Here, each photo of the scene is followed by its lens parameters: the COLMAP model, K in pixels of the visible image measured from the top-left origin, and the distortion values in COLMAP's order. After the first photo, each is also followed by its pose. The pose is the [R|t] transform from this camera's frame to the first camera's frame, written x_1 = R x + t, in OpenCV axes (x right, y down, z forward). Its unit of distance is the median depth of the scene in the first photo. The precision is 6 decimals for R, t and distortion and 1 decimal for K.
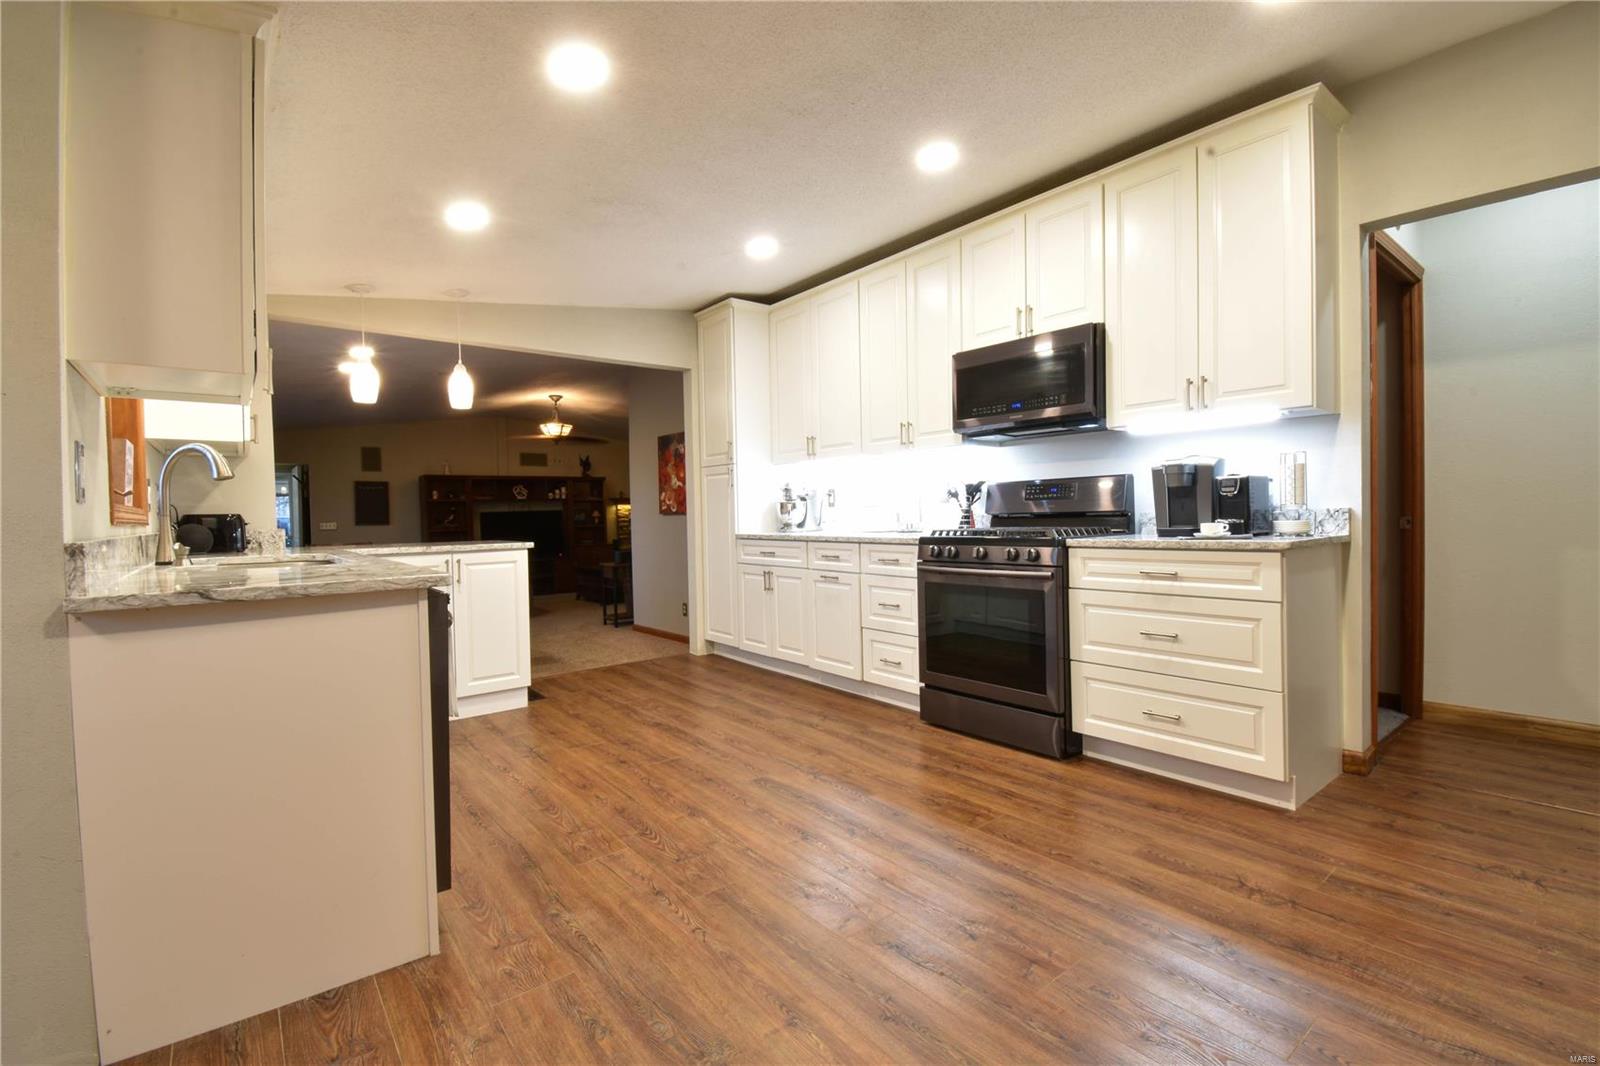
lens RADIAL K [[701.7, 0, 802.5], [0, 701.7, 524.7], [0, 0, 1]] dist [0.021054, -0.025697]
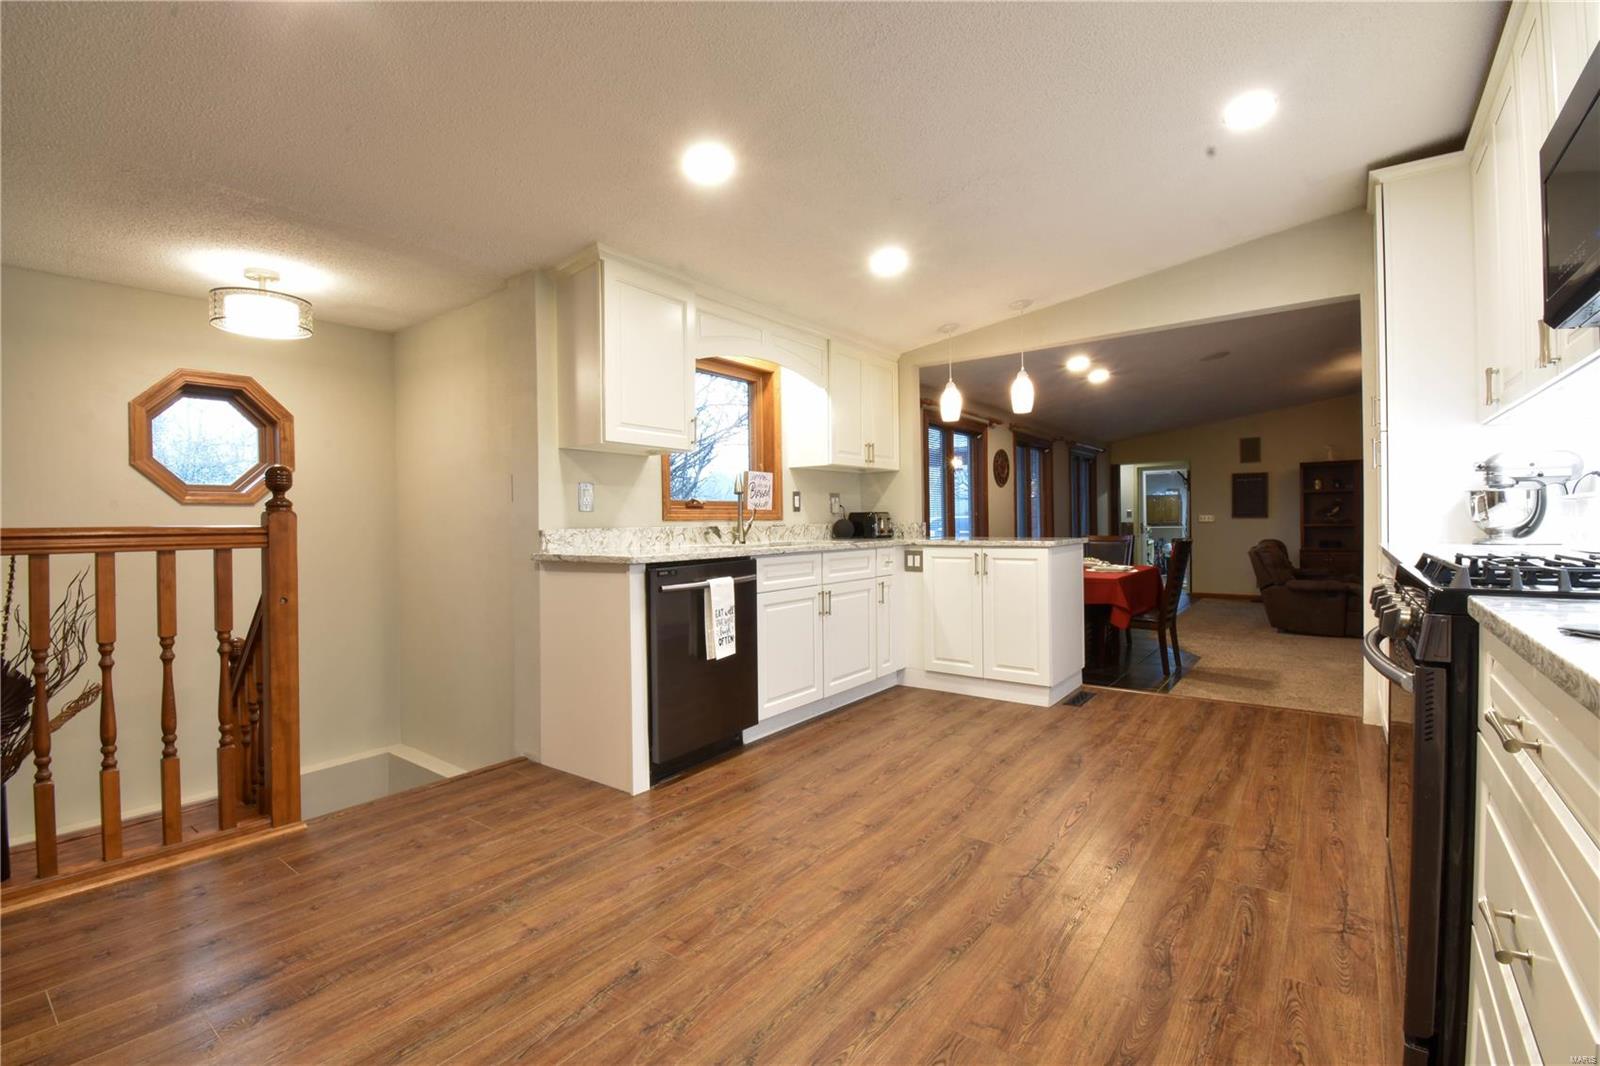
lens RADIAL K [[701.7, 0, 802.5], [0, 701.7, 524.7], [0, 0, 1]] dist [0.021054, -0.025697]
pose [[0.245555, 0.022030, -0.969132, 0.705343], [-0.007442, 0.999755, 0.020841, -0.022769], [0.969354, 0.002095, 0.245658, 0.629066]]
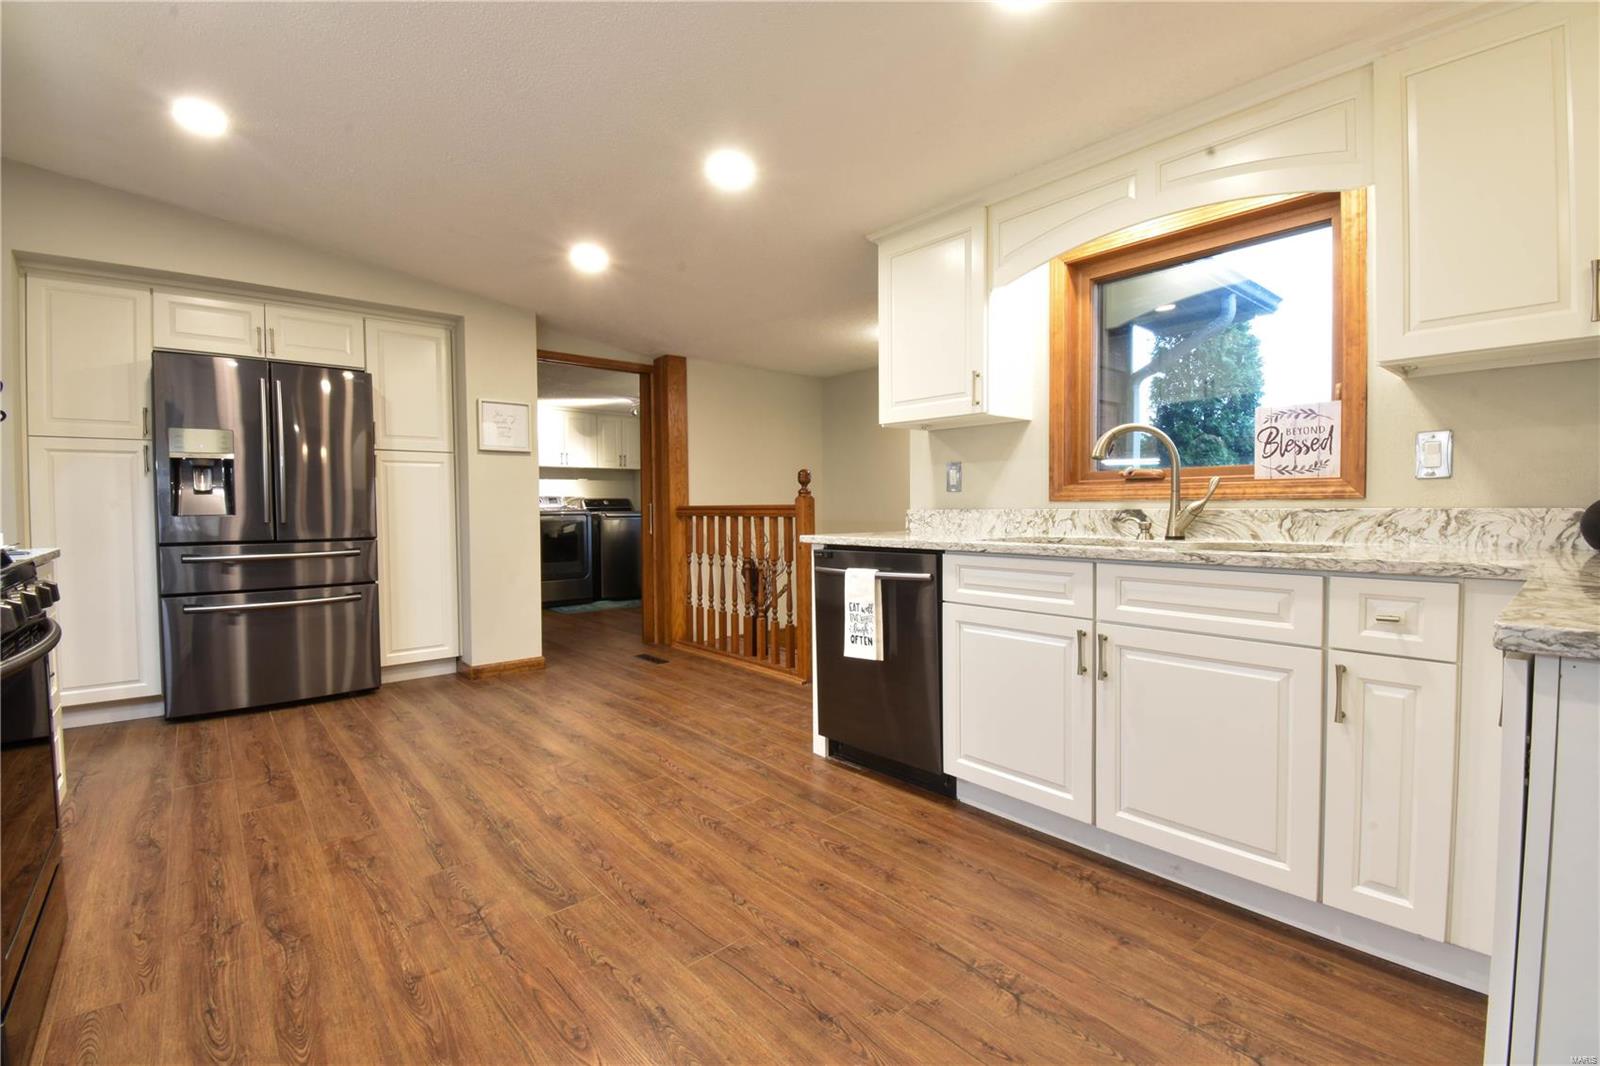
lens RADIAL K [[701.7, 0, 802.5], [0, 701.7, 524.7], [0, 0, 1]] dist [0.021054, -0.025697]
pose [[-0.998946, 0.028477, -0.036012, -0.284615], [0.026902, 0.998692, 0.043487, -0.020430], [0.037204, 0.042472, -0.998405, 1.746842]]
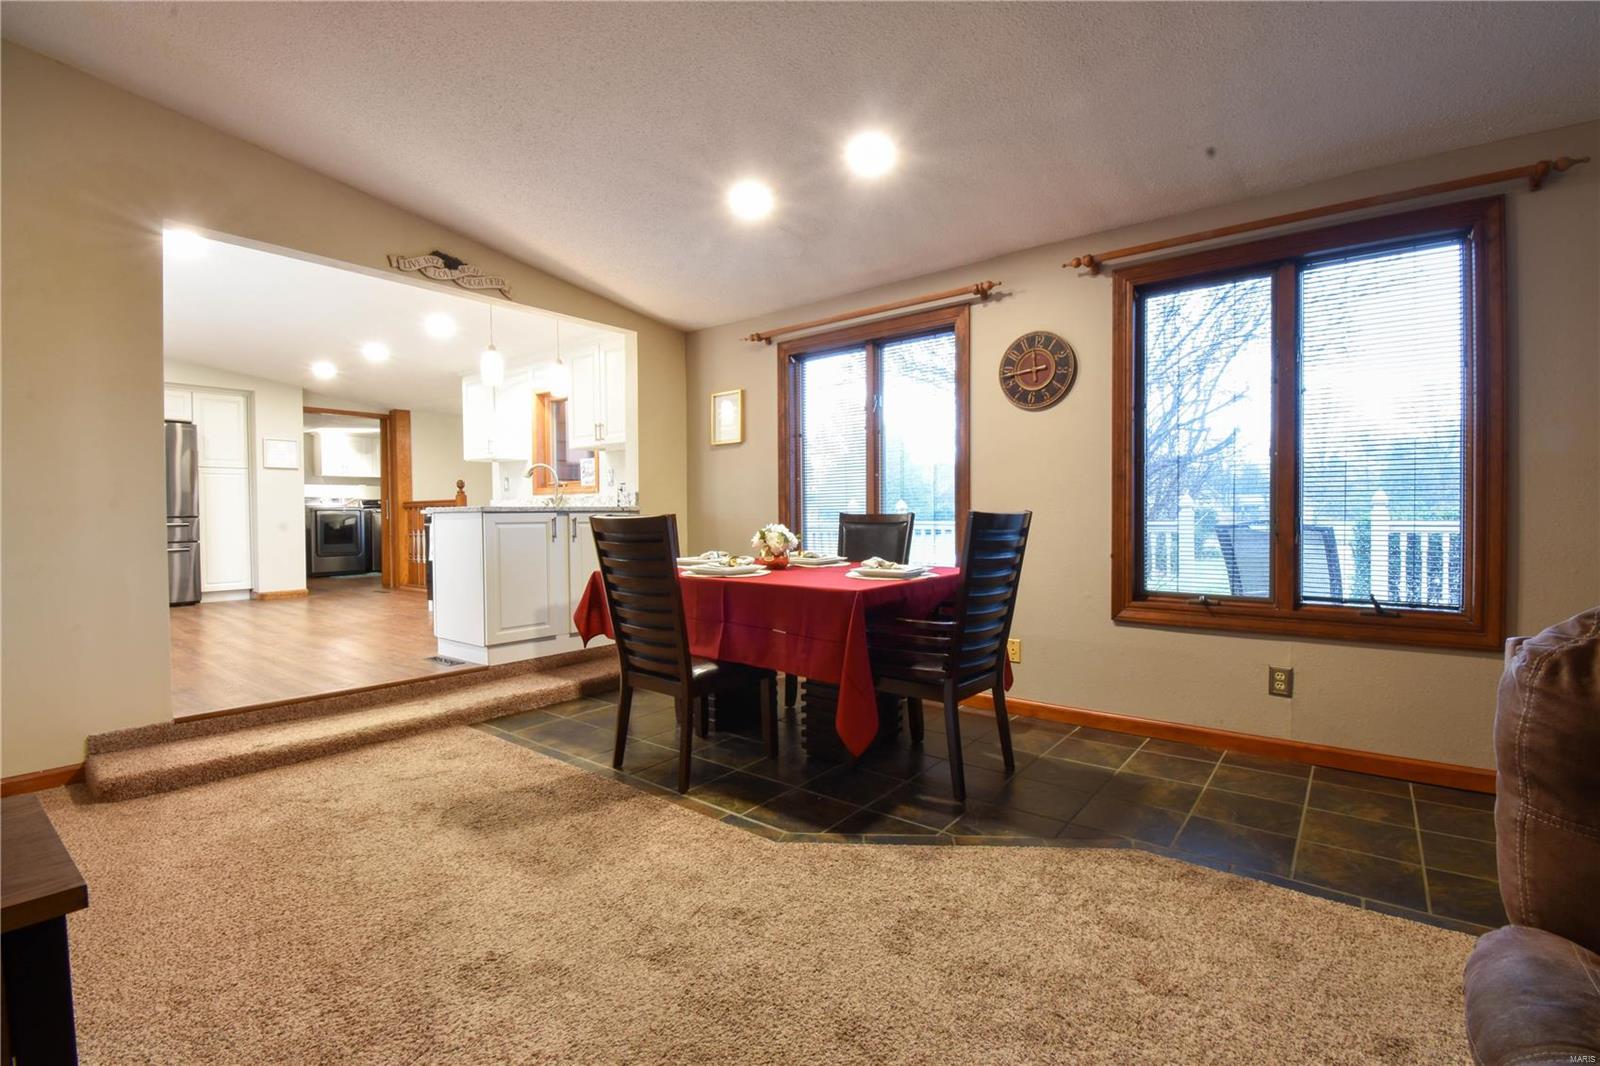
lens RADIAL K [[701.7, 0, 802.5], [0, 701.7, 524.7], [0, 0, 1]] dist [0.021054, -0.025697]
pose [[-0.975039, 0.031823, -0.219740, -1.069514], [0.024544, 0.999058, 0.035778, 0.038217], [0.220672, 0.029492, -0.974902, 3.304866]]
